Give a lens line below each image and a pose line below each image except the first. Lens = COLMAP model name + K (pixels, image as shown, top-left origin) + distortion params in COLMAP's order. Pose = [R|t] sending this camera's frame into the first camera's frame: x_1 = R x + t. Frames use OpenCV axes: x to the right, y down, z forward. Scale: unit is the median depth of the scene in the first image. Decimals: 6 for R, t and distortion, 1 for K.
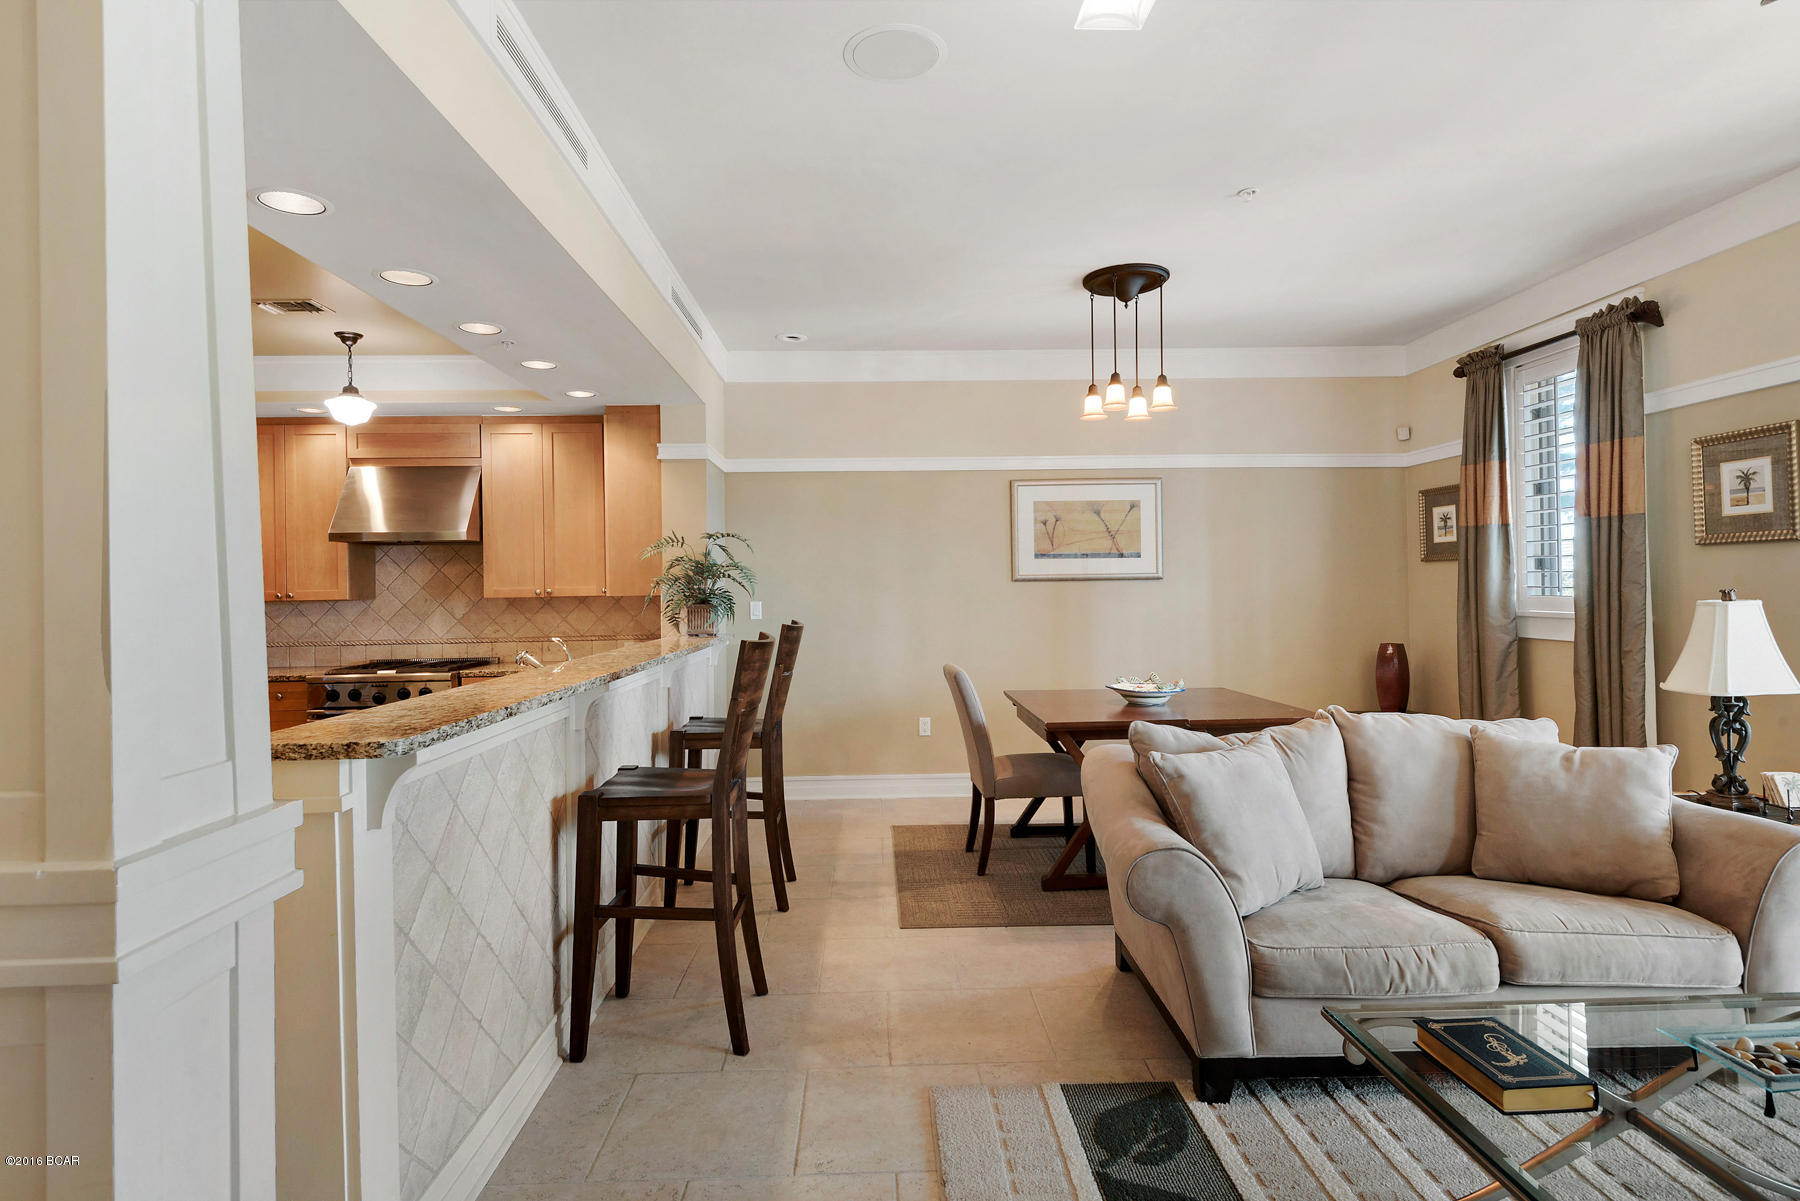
lens RADIAL K [[926.3, 0, 911.8], [0, 926.3, 558.6], [0, 0, 1]] dist [0.029317, -0.000410]
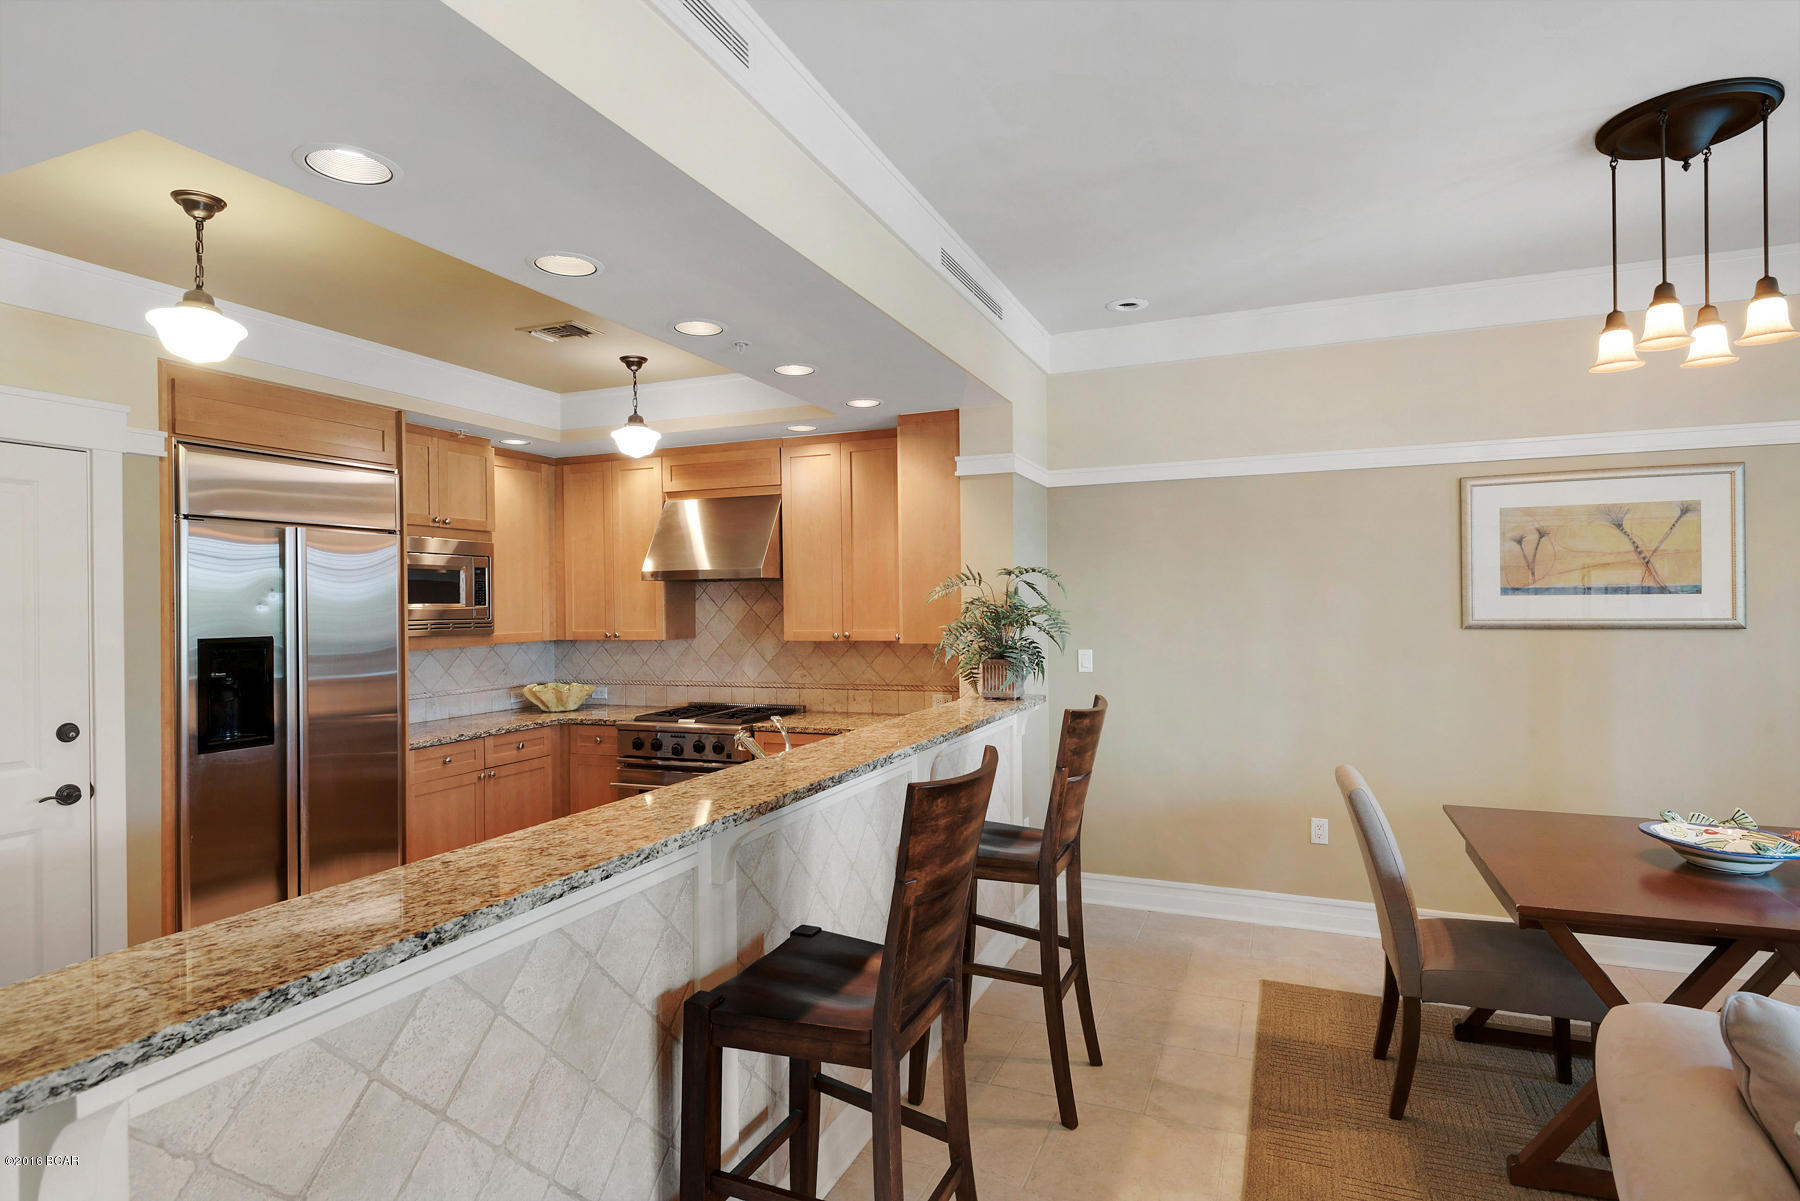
lens RADIAL K [[941.4, 0, 915.9], [0, 941.4, 593.7], [0, 0, 1]] dist [0.002946, -0.001349]
pose [[0.909970, -0.000136, -0.414674, 0.036177], [0.010345, 0.999696, 0.022375, -0.024115], [0.414545, -0.024651, 0.909695, 0.247458]]
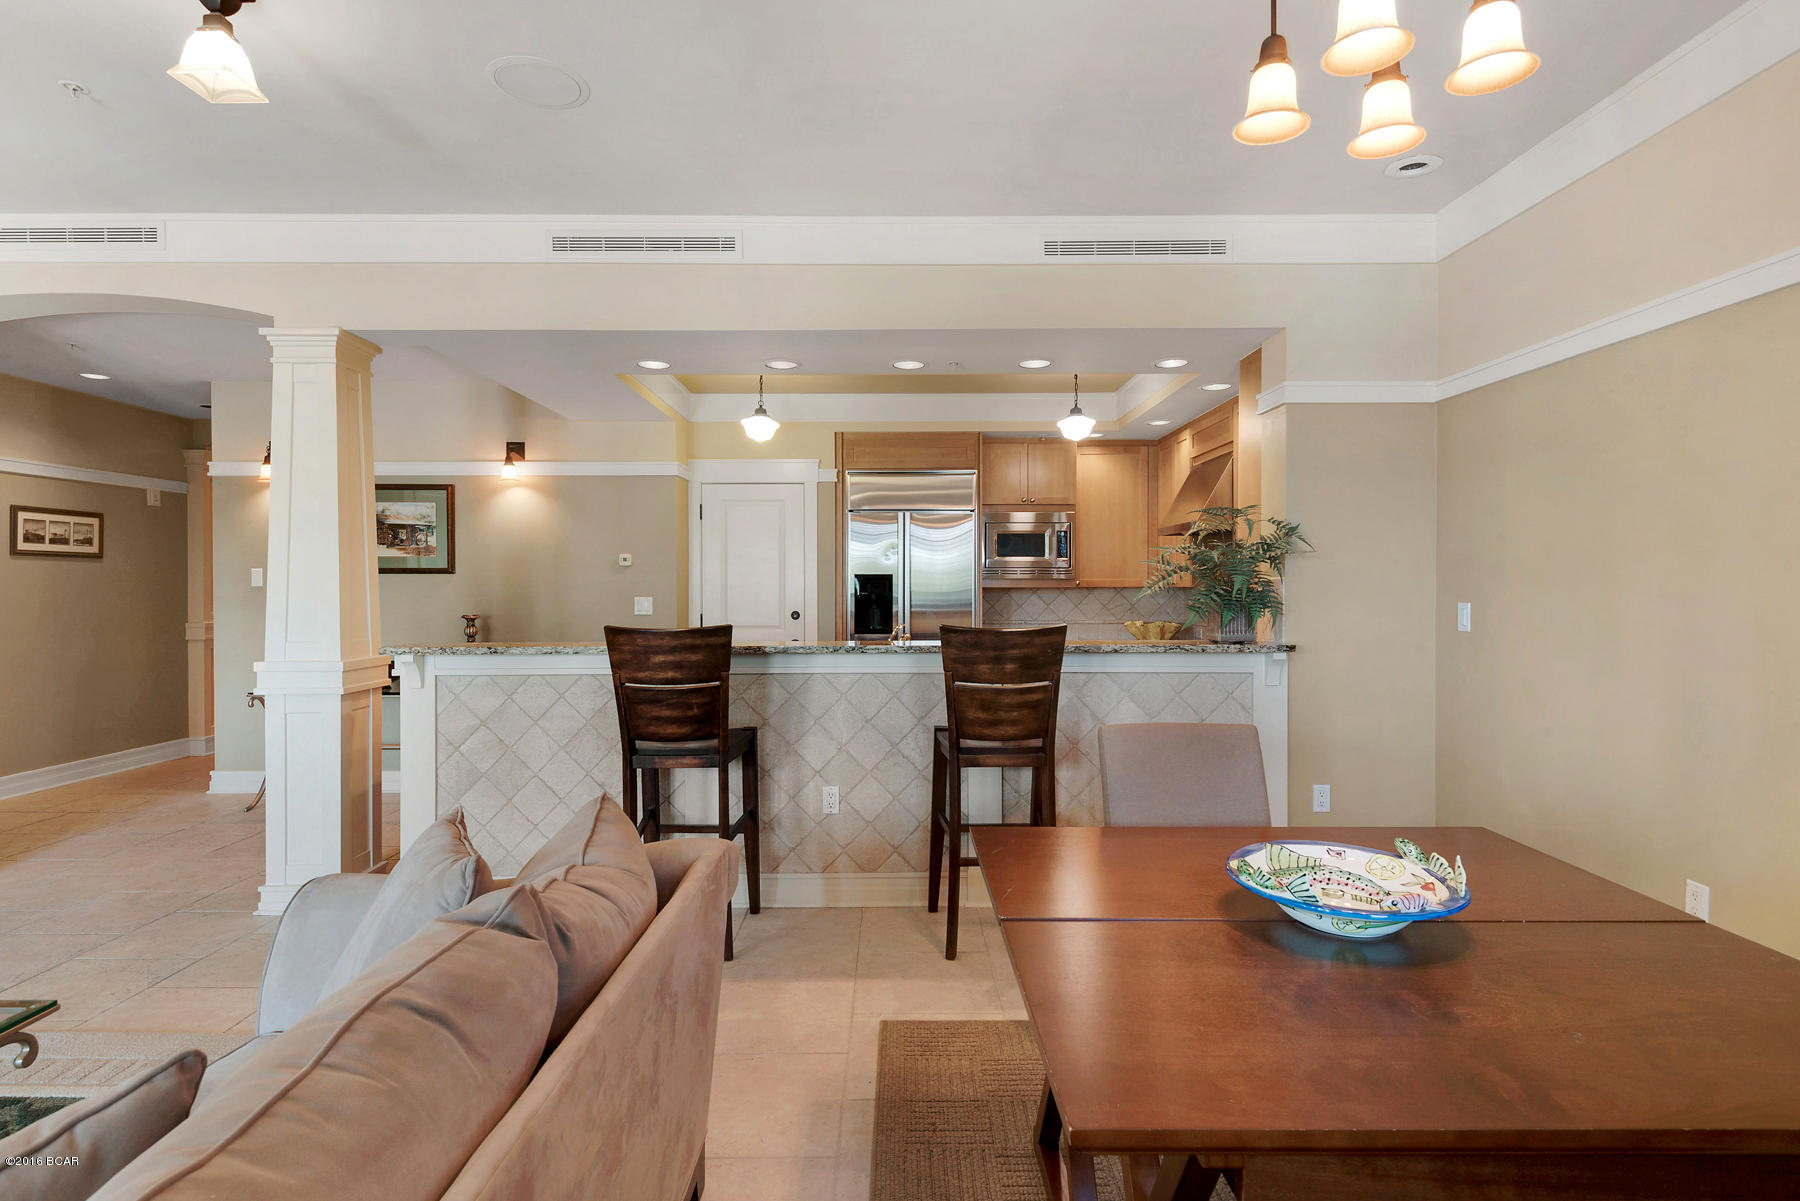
lens RADIAL K [[906.8, 0, 898.9], [0, 906.8, 550.7], [0, 0, 1]] dist [0.012366, -0.000883]
pose [[-0.038576, -0.020802, -0.999039, 0.528744], [0.032627, 0.999224, -0.022066, 0.015323], [0.998723, -0.033447, -0.037868, 0.758746]]
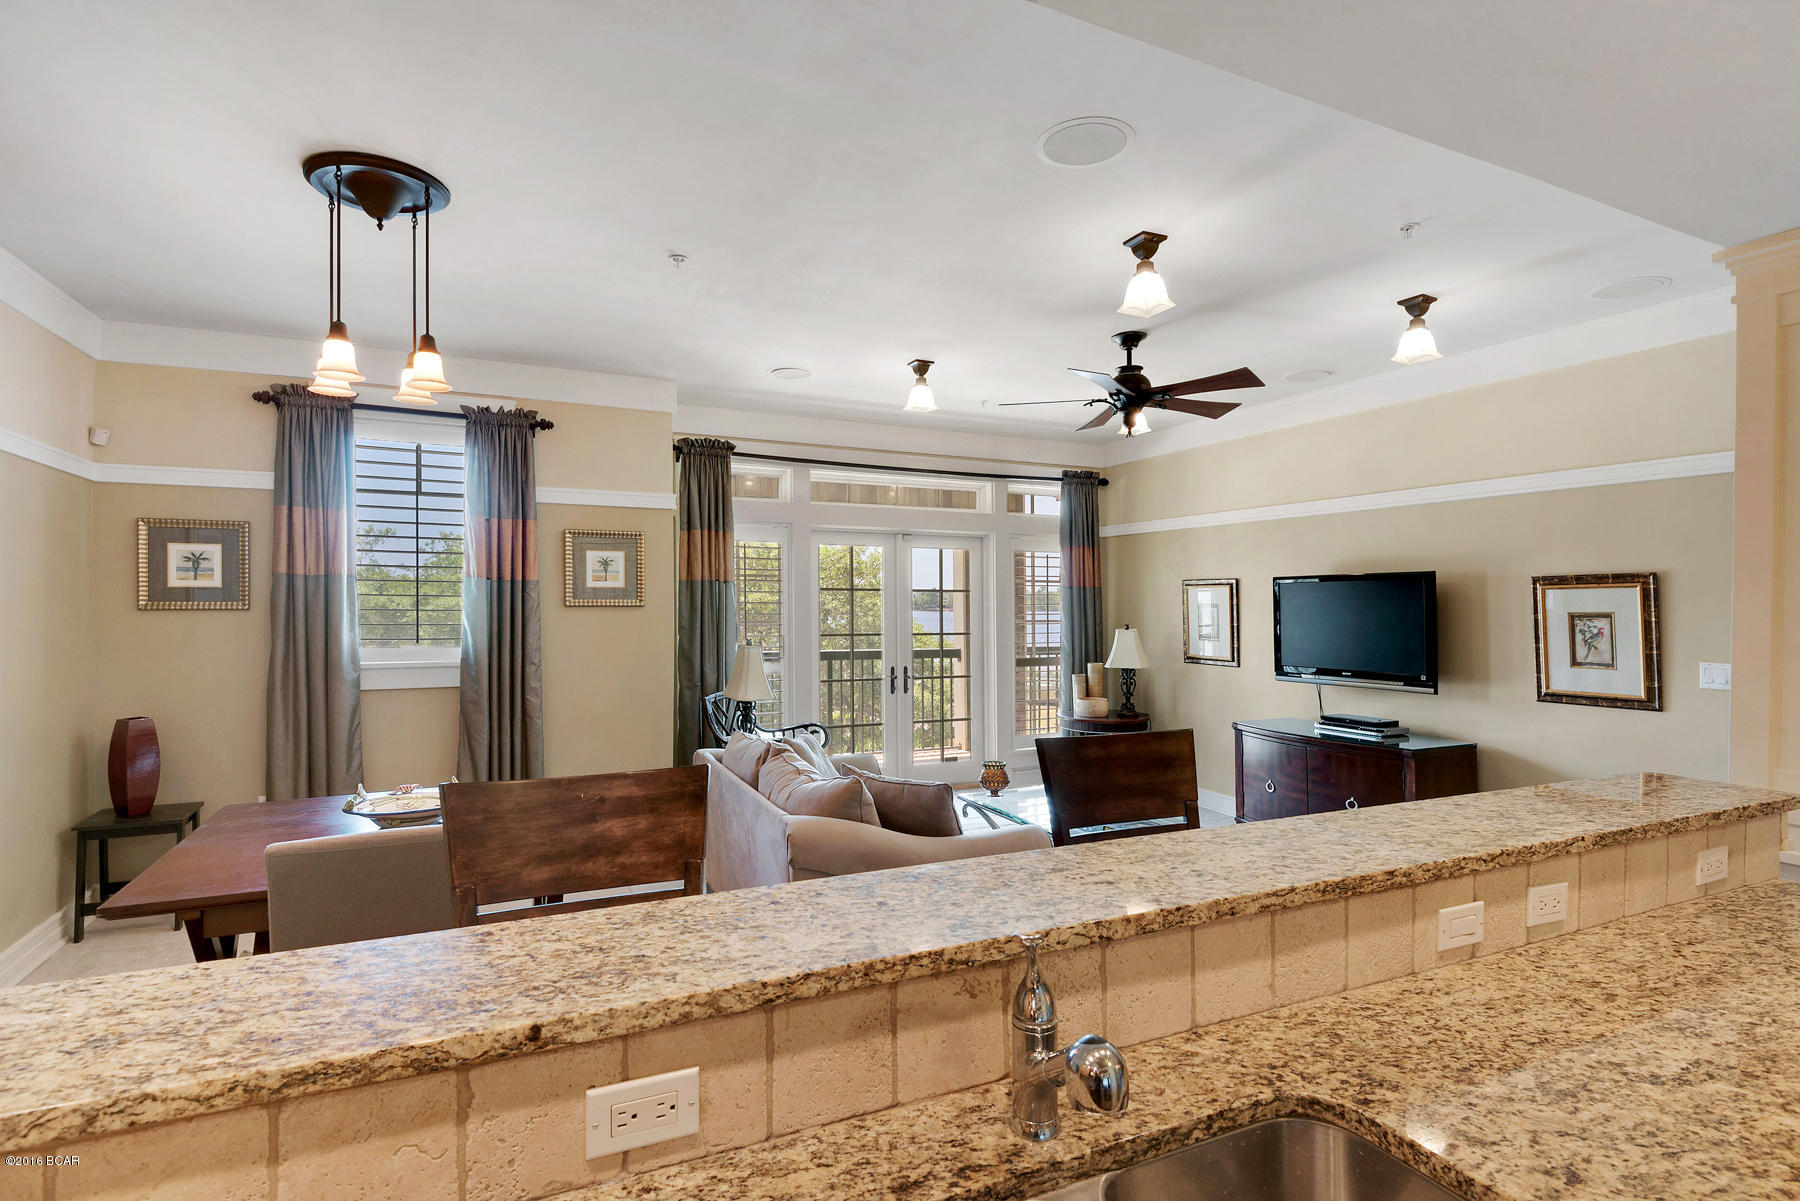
lens RADIAL K [[878.8, 0, 905.6], [0, 878.8, 564.2], [0, 0, 1]] dist [0.000207, -0.001761]
pose [[-0.384848, 0.052077, 0.921510, -0.439088], [-0.024887, 0.997458, -0.066762, -0.001634], [-0.922644, -0.048627, -0.382574, 0.821644]]
